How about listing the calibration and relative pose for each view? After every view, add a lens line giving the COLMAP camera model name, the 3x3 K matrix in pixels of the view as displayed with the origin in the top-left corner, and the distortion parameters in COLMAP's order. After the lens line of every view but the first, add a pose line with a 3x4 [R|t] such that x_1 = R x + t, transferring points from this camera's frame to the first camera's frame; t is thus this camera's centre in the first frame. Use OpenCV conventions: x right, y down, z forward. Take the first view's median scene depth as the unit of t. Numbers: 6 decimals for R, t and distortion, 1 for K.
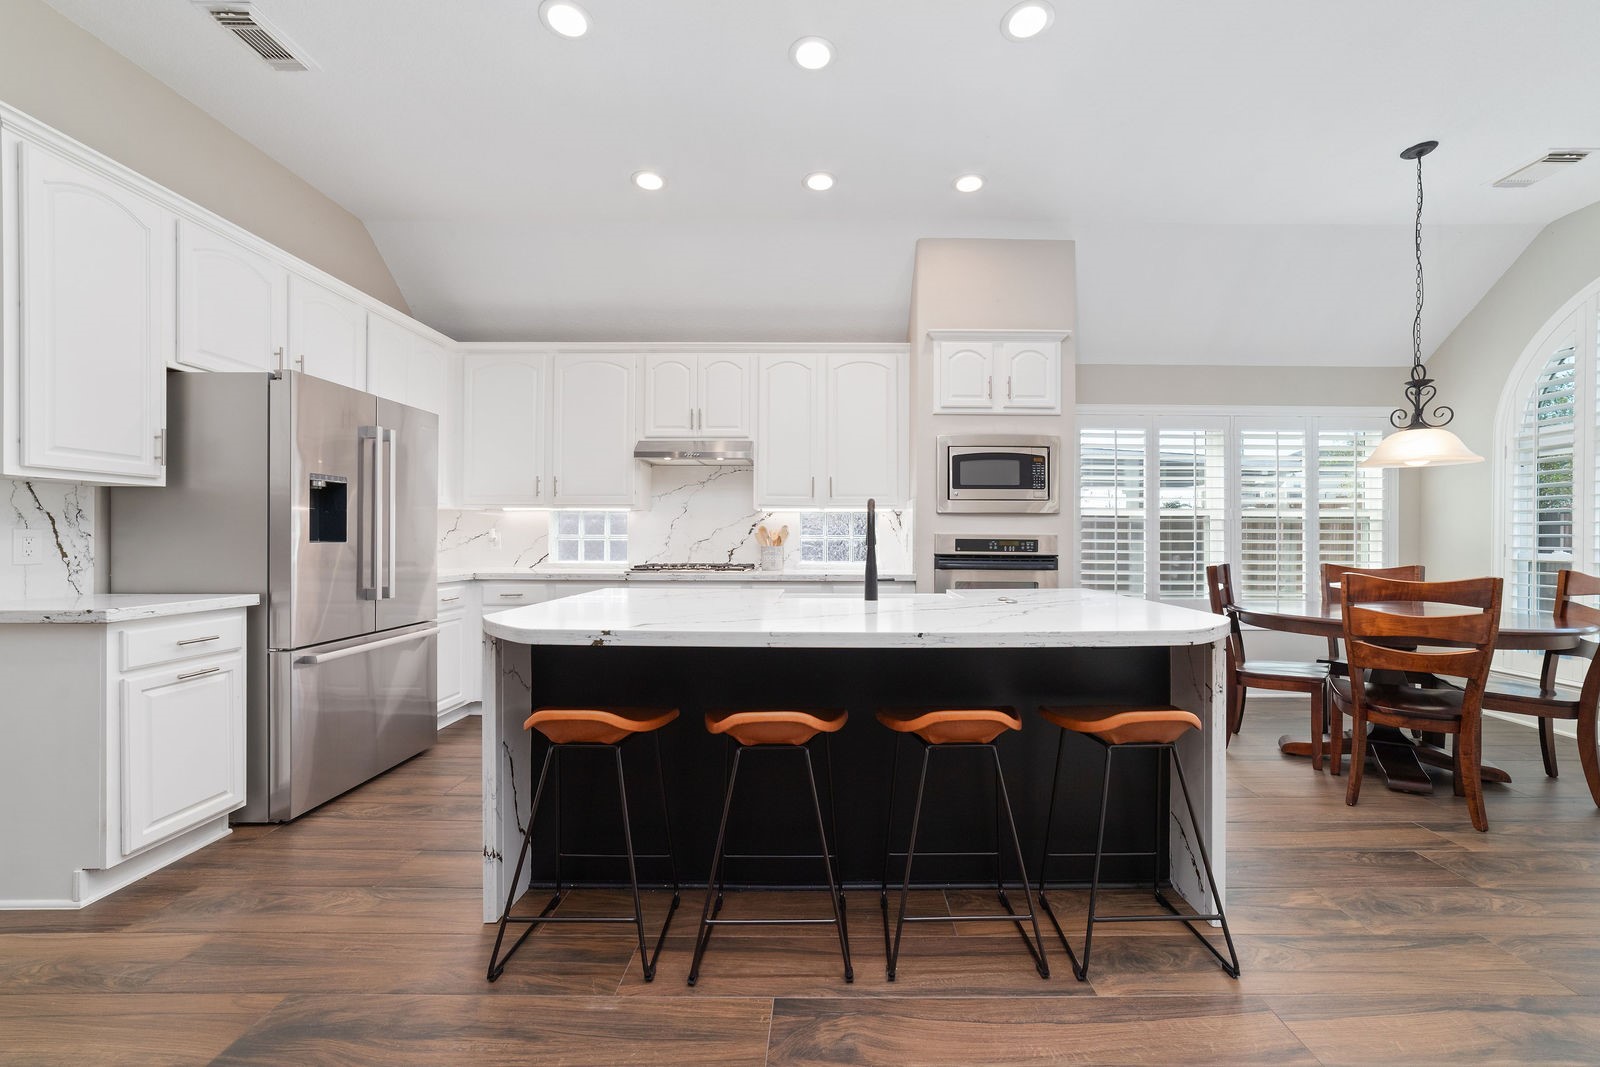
lens RADIAL K [[615.6, 0, 838.3], [0, 615.6, 540.2], [0, 0, 1]] dist [-0.013579, 0.003039]
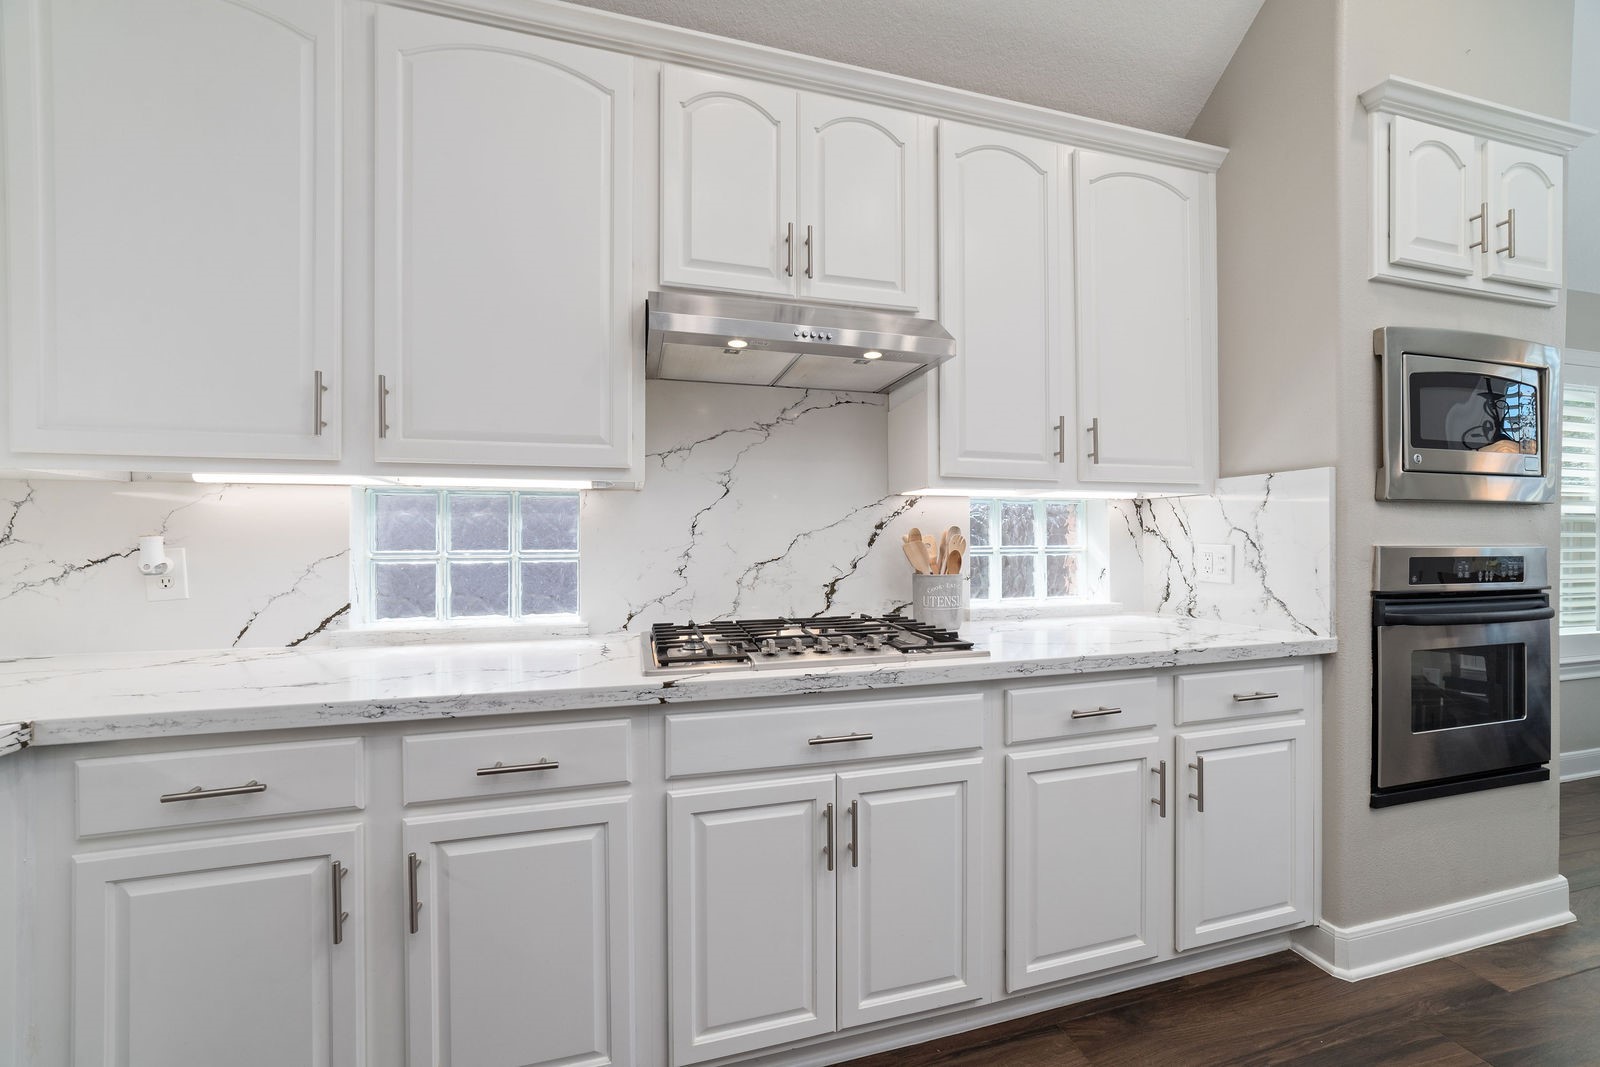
lens RADIAL K [[615.6, 0, 818.4], [0, 615.6, 538.7], [0, 0, 1]] dist [-0.013579, 0.003039]
pose [[0.965323, -0.004774, 0.261017, -0.297753], [0.004636, 0.999989, 0.001142, -0.015975], [-0.261019, 0.000107, 0.965334, 0.578418]]
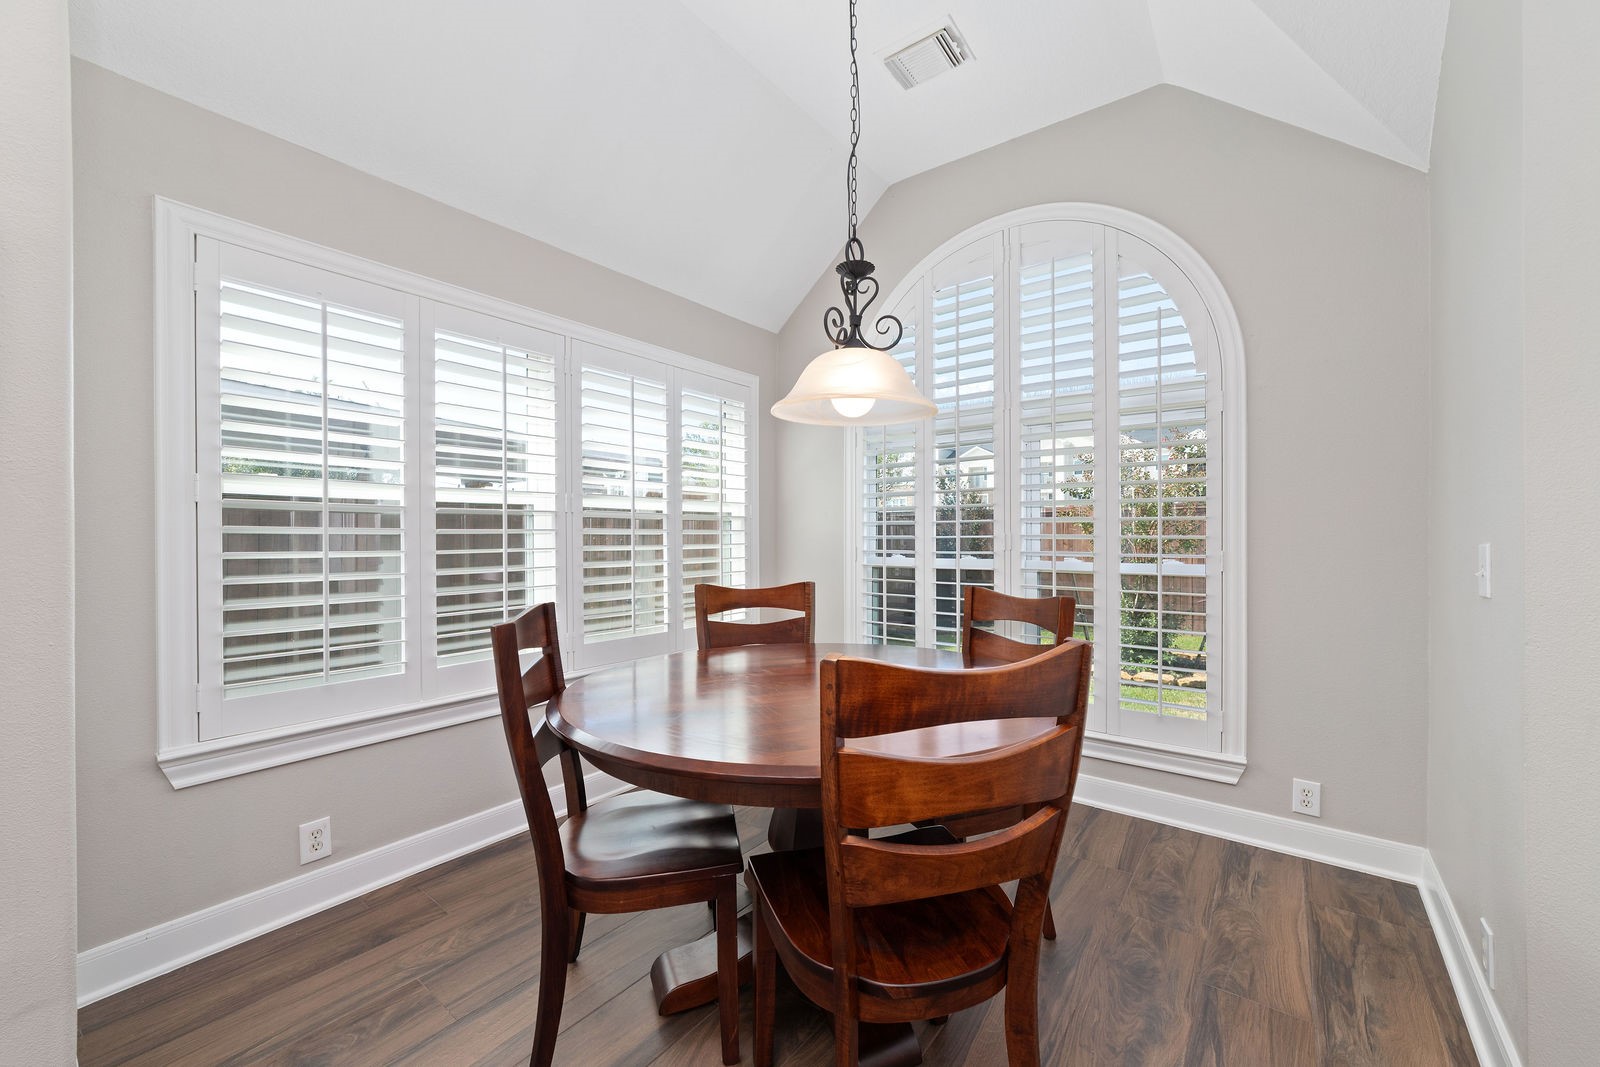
lens RADIAL K [[615.6, 0, 791.8], [0, 615.6, 534.2], [0, 0, 1]] dist [-0.013579, 0.003039]
pose [[0.624378, -0.003183, 0.781116, 0.318209], [0.008610, 0.999959, -0.002807, -0.009024], [-0.781075, 0.008478, 0.624380, 0.467233]]
